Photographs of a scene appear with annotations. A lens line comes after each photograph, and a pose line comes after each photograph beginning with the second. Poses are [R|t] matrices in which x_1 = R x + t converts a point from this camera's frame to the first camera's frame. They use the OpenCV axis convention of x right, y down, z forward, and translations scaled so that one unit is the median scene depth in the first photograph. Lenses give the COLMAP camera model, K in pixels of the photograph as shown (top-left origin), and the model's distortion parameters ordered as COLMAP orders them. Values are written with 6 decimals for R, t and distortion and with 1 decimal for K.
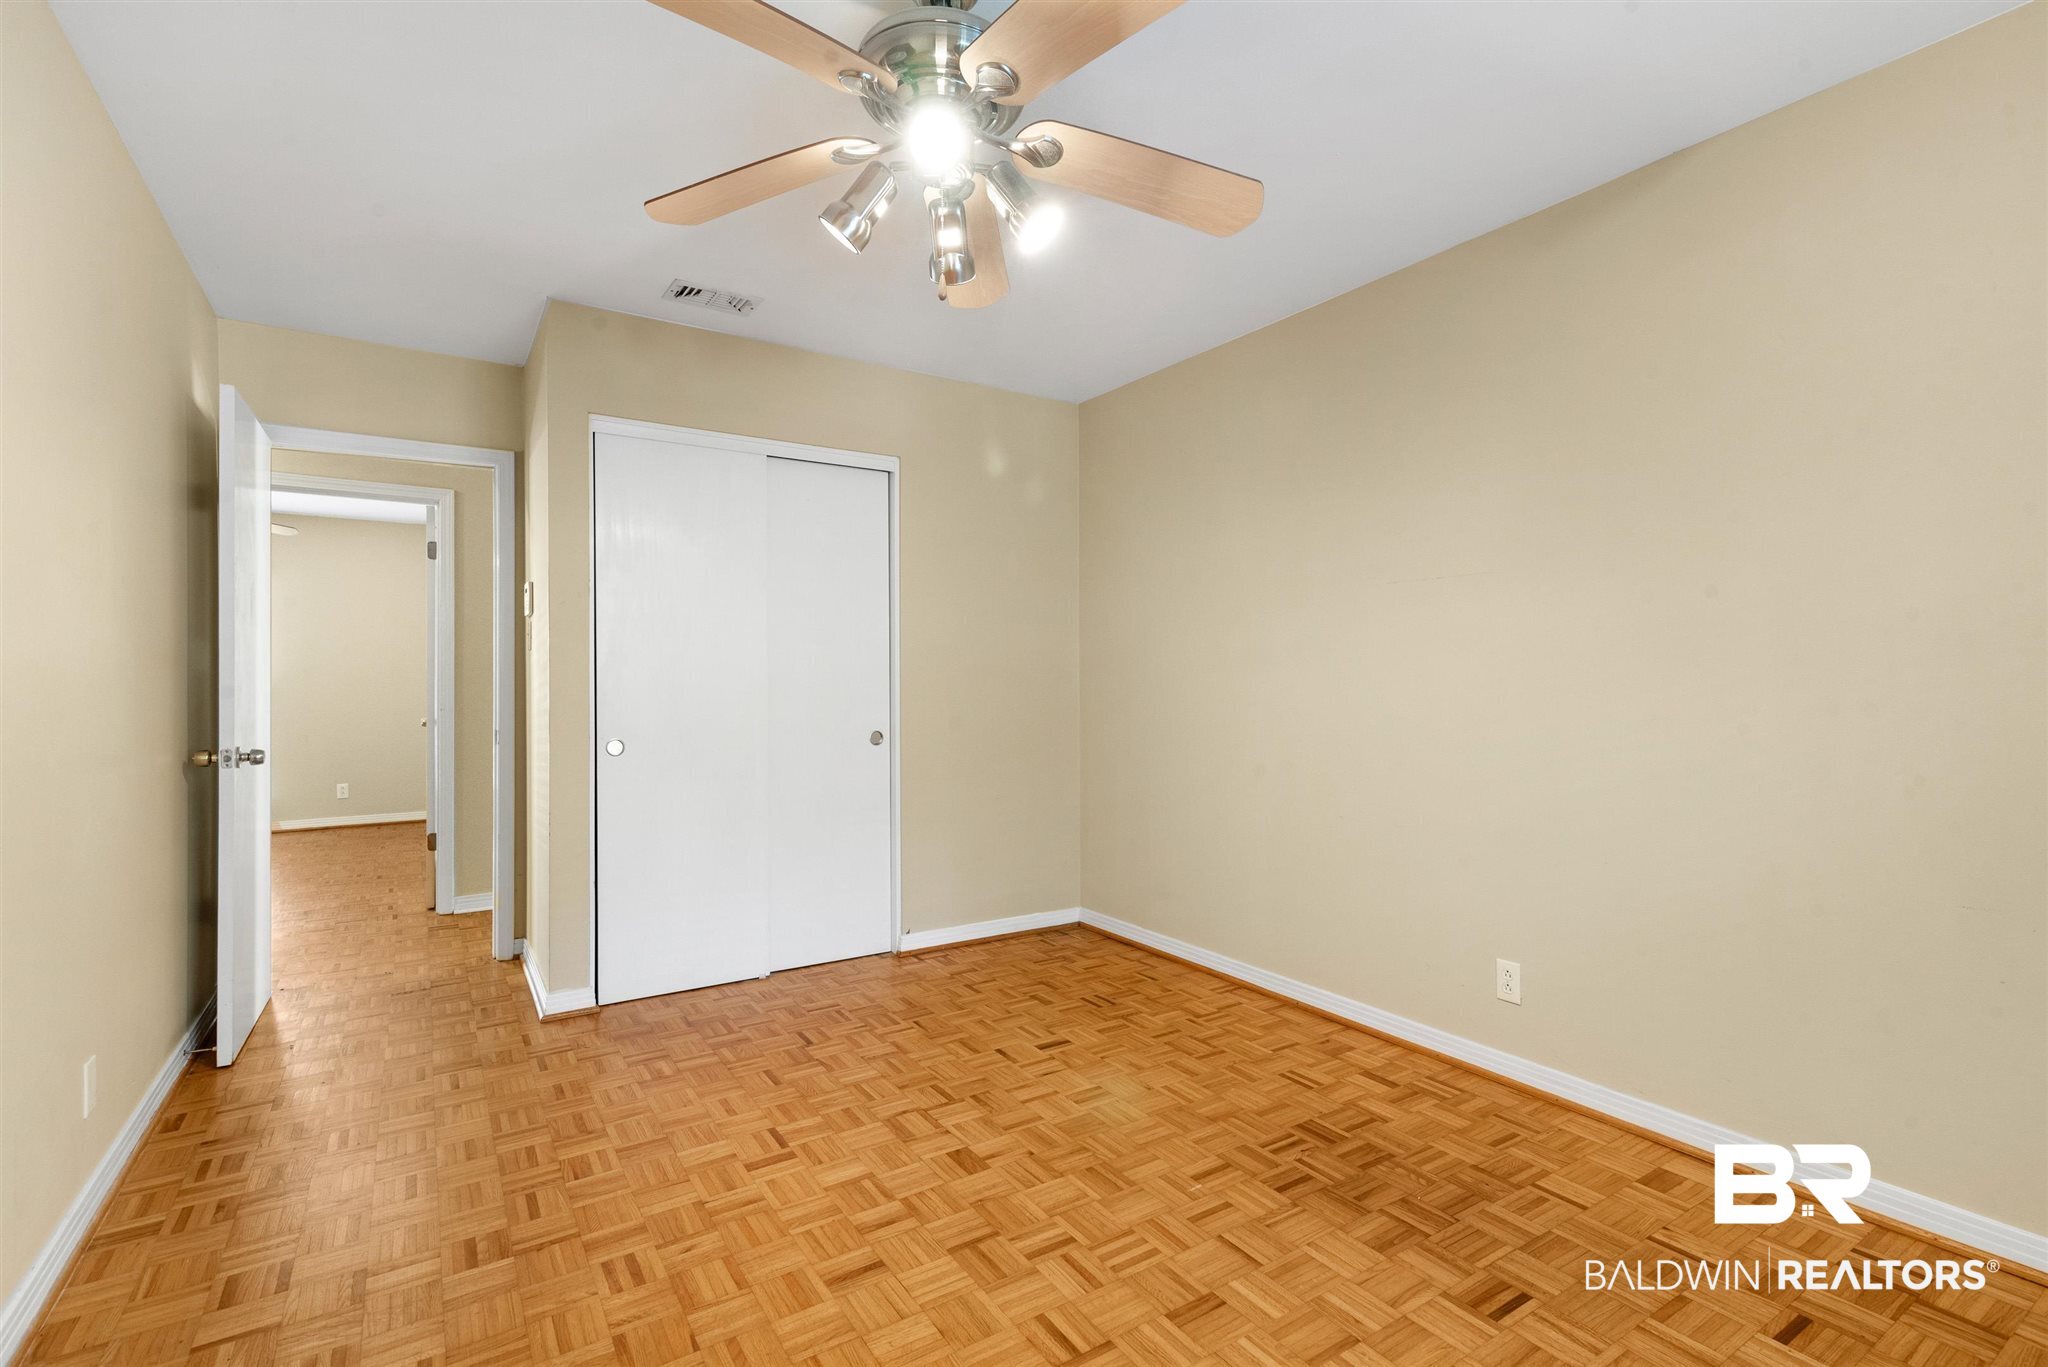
lens RADIAL K [[948.6, 0, 1031.2], [0, 948.6, 688.0], [0, 0, 1]] dist [0.013838, -0.001191]
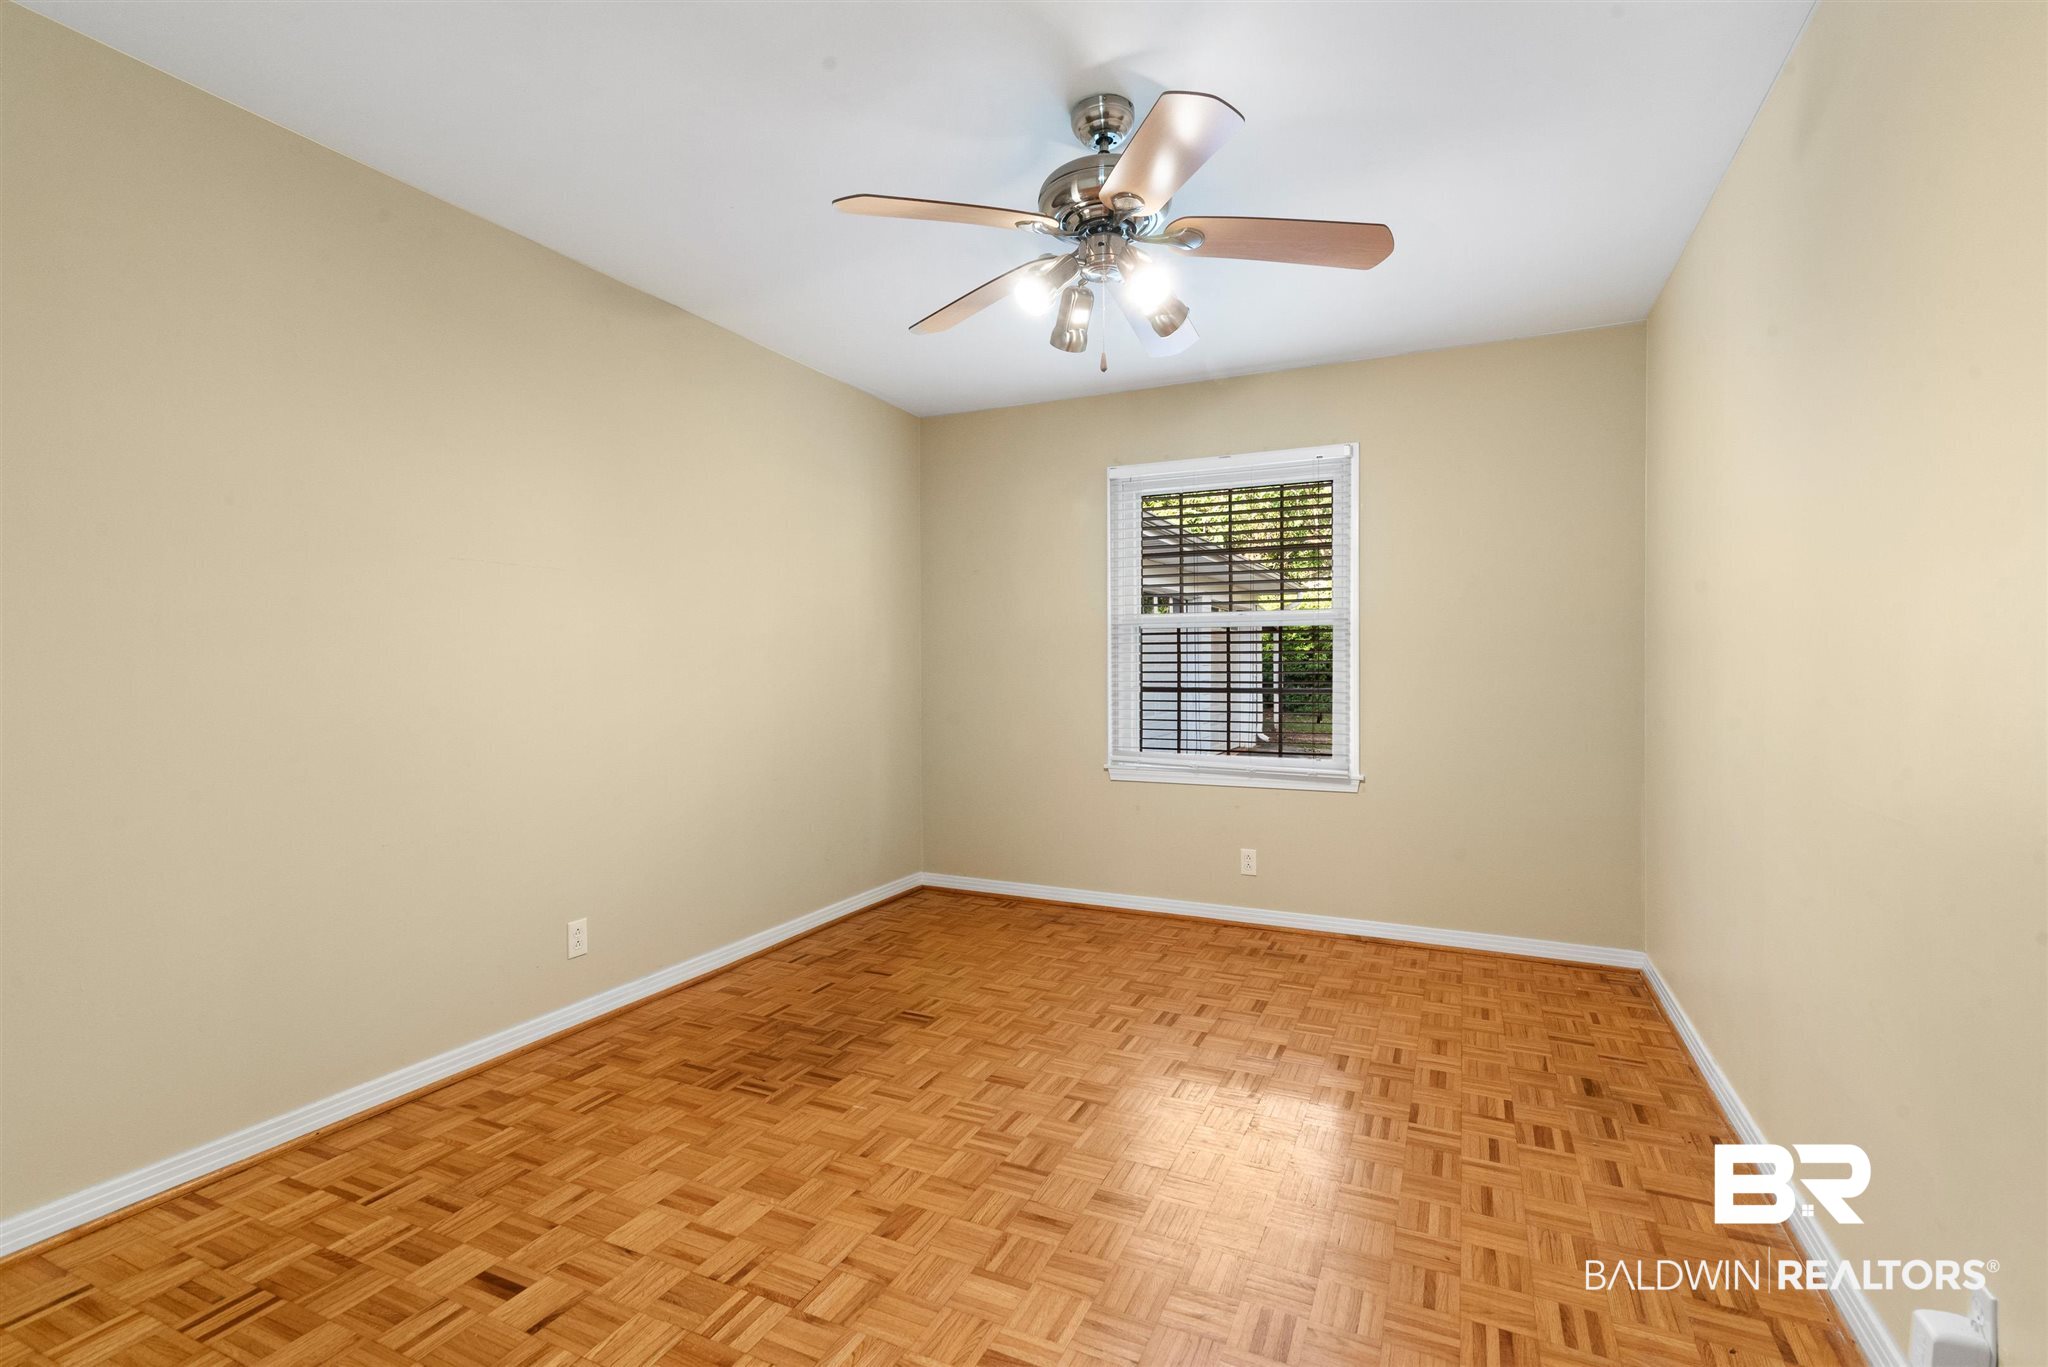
lens RADIAL K [[948.6, 0, 1027.9], [0, 948.6, 671.4], [0, 0, 1]] dist [0.013838, -0.001191]
pose [[-0.536195, -0.002353, 0.844091, -0.796535], [0.006317, 0.999957, 0.006800, -0.011725], [-0.844071, 0.008979, -0.536157, 1.256212]]
